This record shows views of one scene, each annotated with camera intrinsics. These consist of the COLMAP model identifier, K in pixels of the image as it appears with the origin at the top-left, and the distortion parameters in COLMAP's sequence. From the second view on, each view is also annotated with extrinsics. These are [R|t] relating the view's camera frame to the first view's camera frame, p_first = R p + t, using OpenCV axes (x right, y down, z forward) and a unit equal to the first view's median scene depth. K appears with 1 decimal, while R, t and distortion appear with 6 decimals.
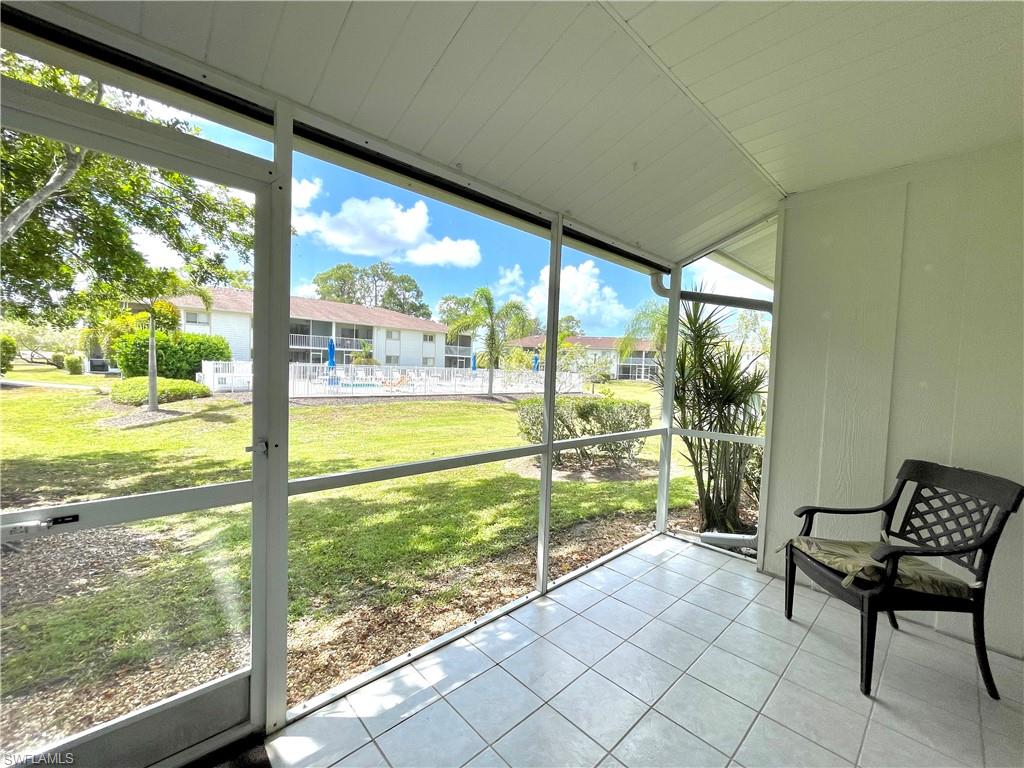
lens RADIAL K [[414.2, 0, 504.1], [0, 414.2, 386.5], [0, 0, 1]] dist [0.000485, 0.000065]
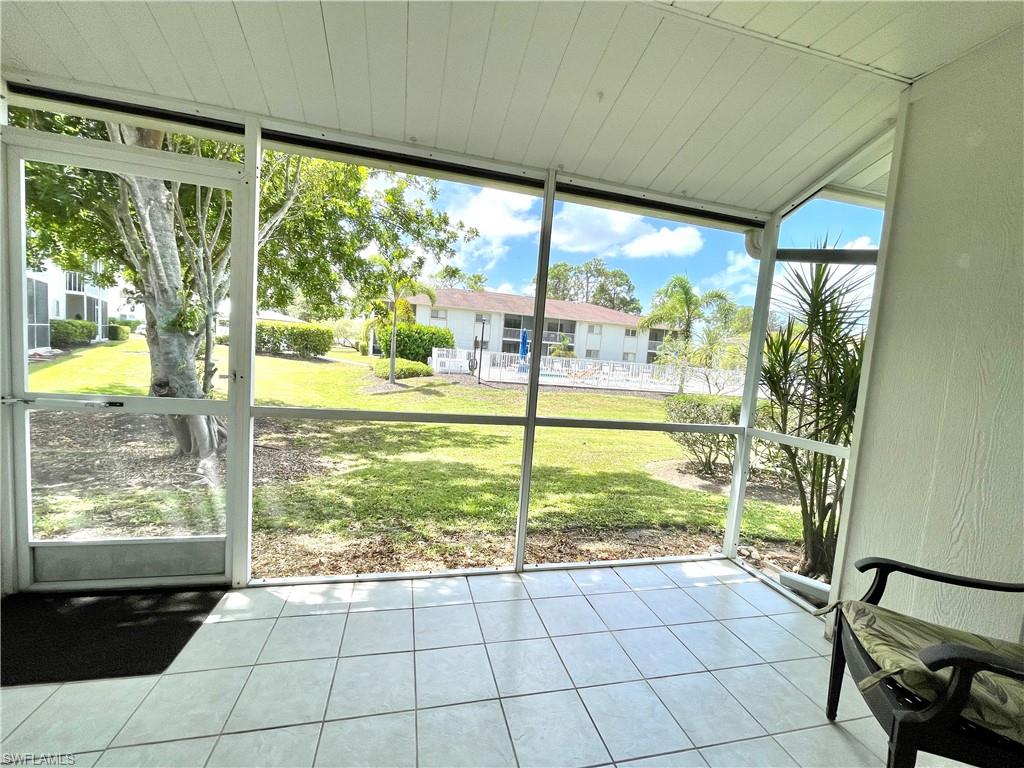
lens RADIAL K [[413.6, 0, 510.3], [0, 413.6, 386.2], [0, 0, 1]] dist [0.001530, -0.000236]
pose [[0.875333, 0.071571, -0.478194, 0.269052], [-0.068350, 0.997369, 0.024161, 0.025258], [0.478665, 0.011536, 0.877922, 0.074412]]
